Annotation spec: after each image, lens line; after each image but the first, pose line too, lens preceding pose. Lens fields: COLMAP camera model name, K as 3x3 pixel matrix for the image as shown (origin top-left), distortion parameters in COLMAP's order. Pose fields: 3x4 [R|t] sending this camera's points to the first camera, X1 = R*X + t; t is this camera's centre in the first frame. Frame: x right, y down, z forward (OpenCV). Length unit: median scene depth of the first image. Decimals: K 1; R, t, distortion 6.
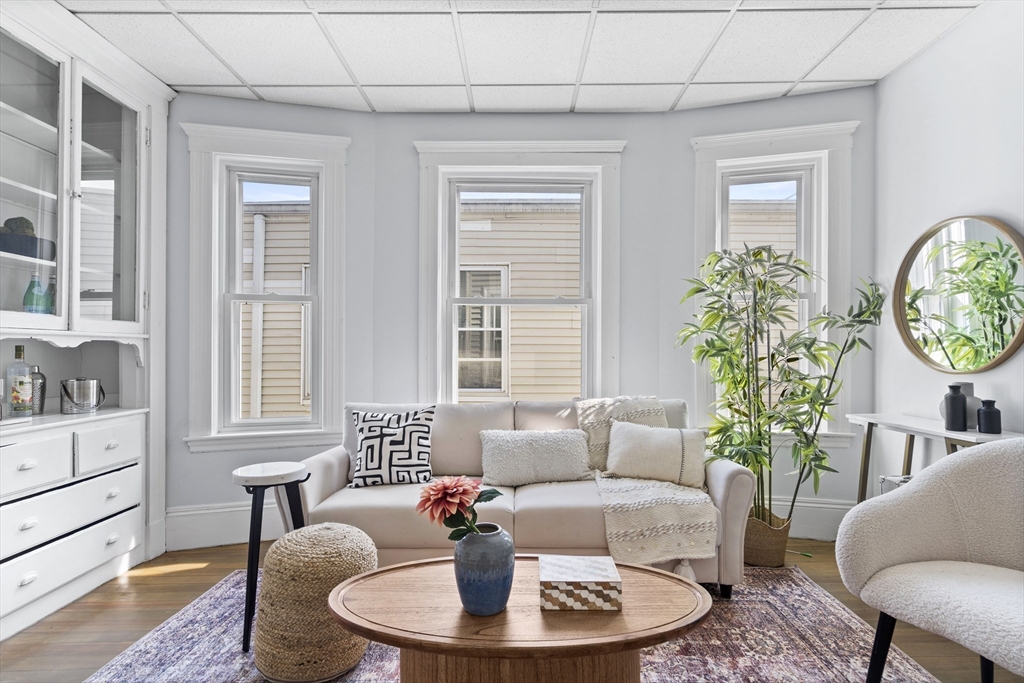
lens RADIAL K [[511.5, 0, 512.1], [0, 511.5, 346.9], [0, 0, 1]] dist [-0.001932, 0.000910]
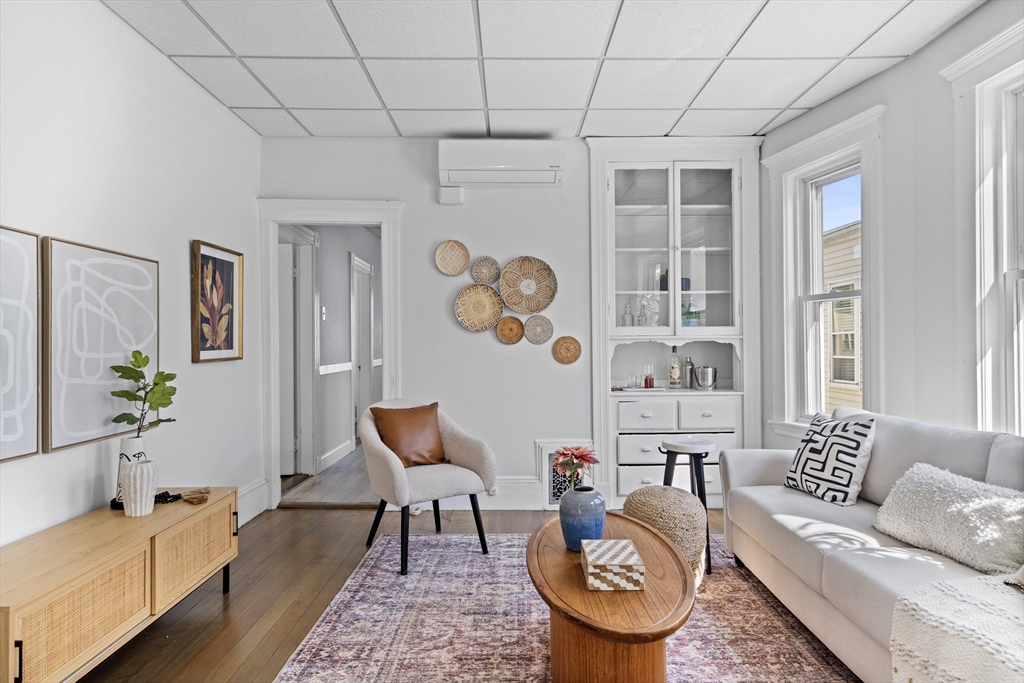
lens RADIAL K [[550.5, 0, 513.3], [0, 550.5, 339.6], [0, 0, 1]] dist [0.001503, -0.000062]
pose [[0.009341, -0.003684, -0.999950, 0.753882], [0.019188, 0.999810, -0.003504, -0.020923], [0.999772, -0.019154, 0.009409, 0.439528]]
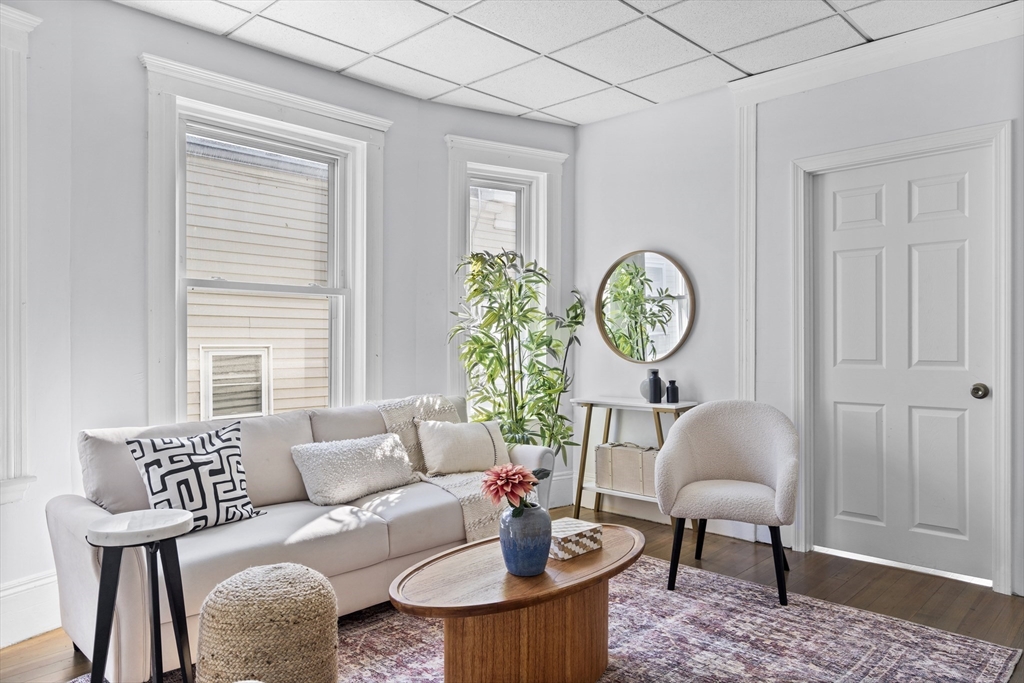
lens RADIAL K [[700.5, 0, 512.0], [0, 700.5, 342.9], [0, 0, 1]] dist [0.001292, 0.003525]
pose [[0.687577, -0.004374, 0.726098, -0.671439], [-0.003157, 0.999954, 0.009014, -0.017012], [-0.726105, -0.008490, 0.687532, -0.042650]]
